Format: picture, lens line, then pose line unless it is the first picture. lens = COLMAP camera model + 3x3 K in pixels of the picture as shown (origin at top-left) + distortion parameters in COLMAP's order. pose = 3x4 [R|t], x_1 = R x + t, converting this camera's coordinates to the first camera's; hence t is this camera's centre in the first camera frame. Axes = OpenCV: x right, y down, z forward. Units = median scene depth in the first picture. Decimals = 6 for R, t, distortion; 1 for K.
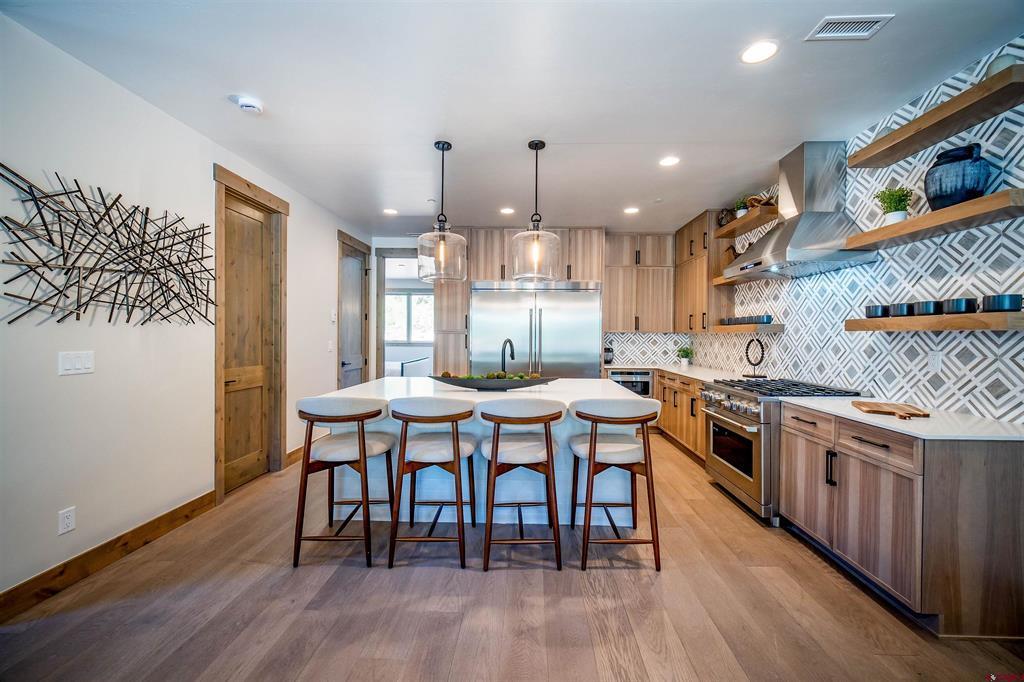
lens RADIAL K [[429.7, 0, 515.8], [0, 429.7, 337.2], [0, 0, 1]] dist [-0.009956, -0.000198]
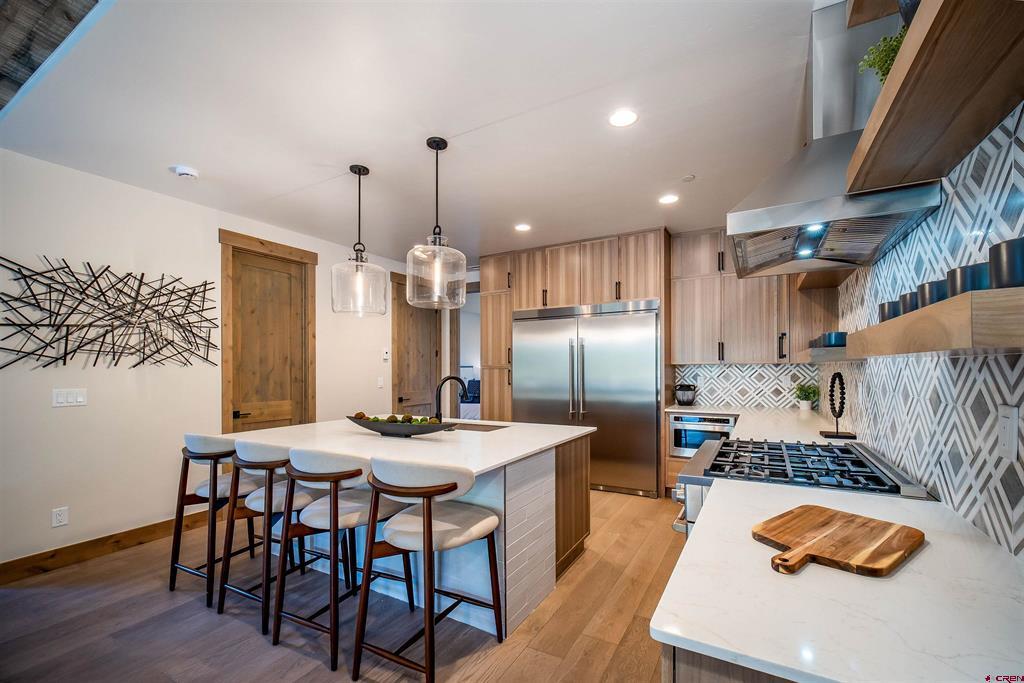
lens RADIAL K [[429.7, 0, 521.9], [0, 429.7, 368.0], [0, 0, 1]] dist [-0.009956, -0.000198]
pose [[0.883349, -0.013974, -0.468507, 0.710607], [0.011122, 0.999899, -0.008854, -0.003905], [0.468584, 0.002610, 0.883415, 0.429569]]
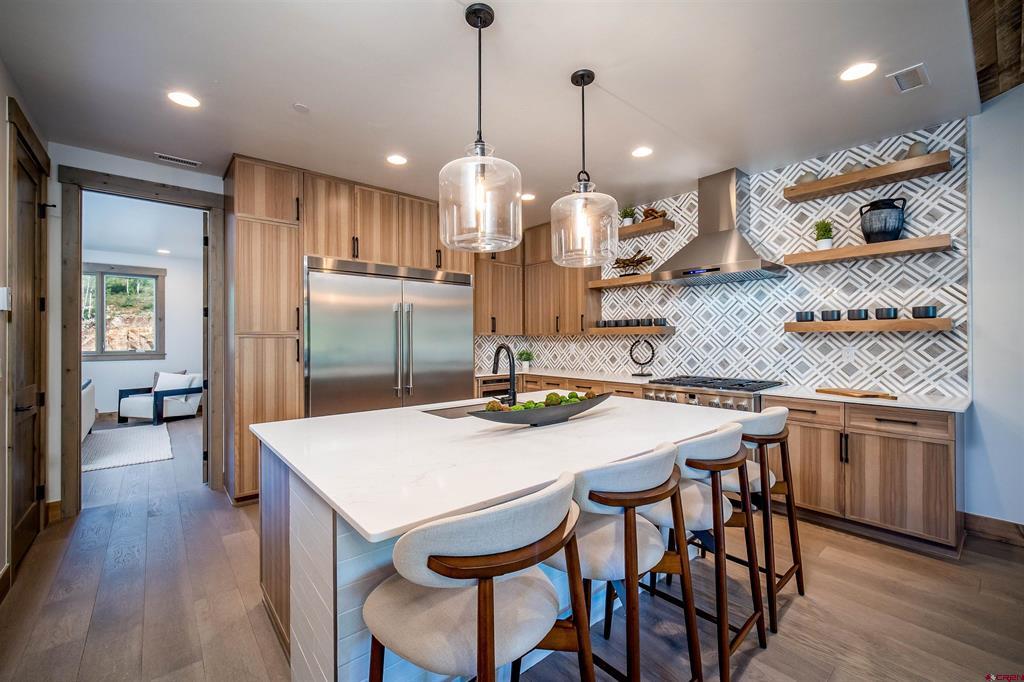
lens RADIAL K [[429.7, 0, 512.0], [0, 429.7, 336.6], [0, 0, 1]] dist [-0.009956, -0.000198]
pose [[0.728420, -0.006572, 0.685099, -0.669187], [0.013127, 0.999904, -0.004364, -0.006795], [-0.685005, 0.012172, 0.728437, 0.695715]]
